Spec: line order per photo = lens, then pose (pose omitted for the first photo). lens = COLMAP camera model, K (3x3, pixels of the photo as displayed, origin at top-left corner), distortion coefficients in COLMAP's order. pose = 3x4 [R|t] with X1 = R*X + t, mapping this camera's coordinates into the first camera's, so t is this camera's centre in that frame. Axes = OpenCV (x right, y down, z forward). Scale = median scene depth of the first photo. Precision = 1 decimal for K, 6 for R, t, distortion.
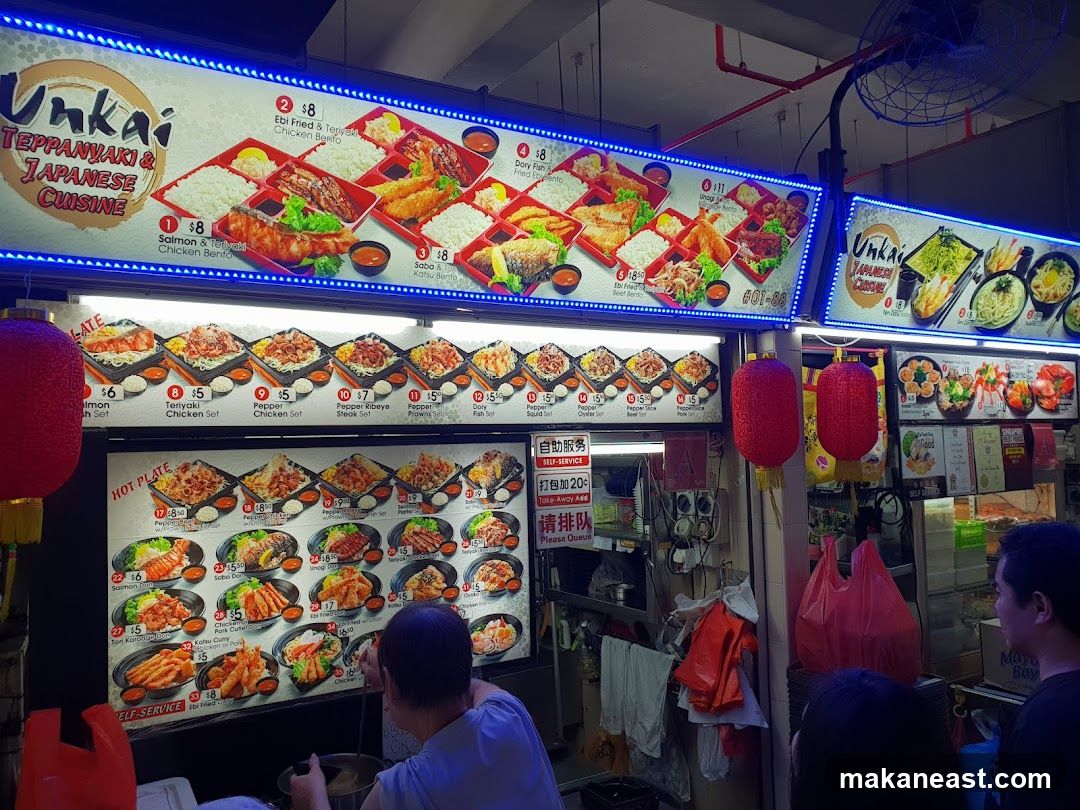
lens RADIAL K [[820.5, 0, 541.3], [0, 820.5, 402.5], [0, 0, 1]] dist [0.000542, -0.002510]
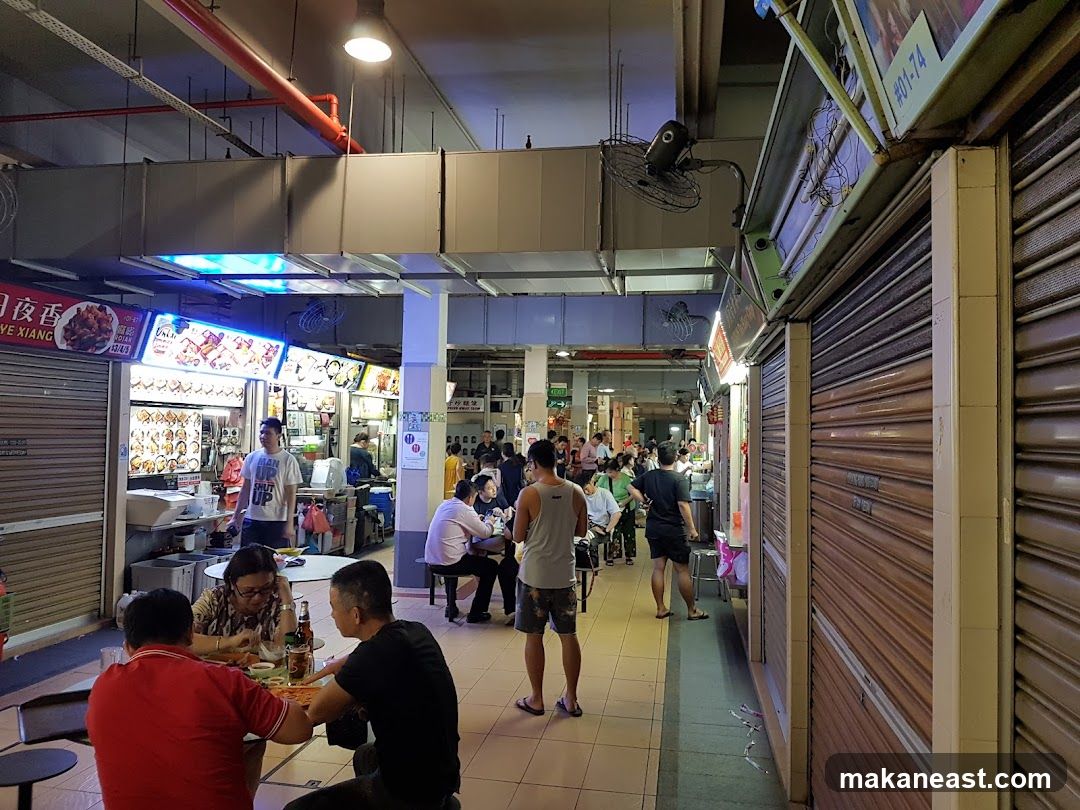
lens RADIAL K [[820.5, 0, 540.8], [0, 820.5, 402.8], [0, 0, 1]] dist [0.000542, -0.002510]
pose [[0.667044, 0.058722, 0.742700, -1.678751], [-0.063706, 0.997733, -0.021670, 0.003837], [-0.742289, -0.032859, 0.669273, -2.430644]]
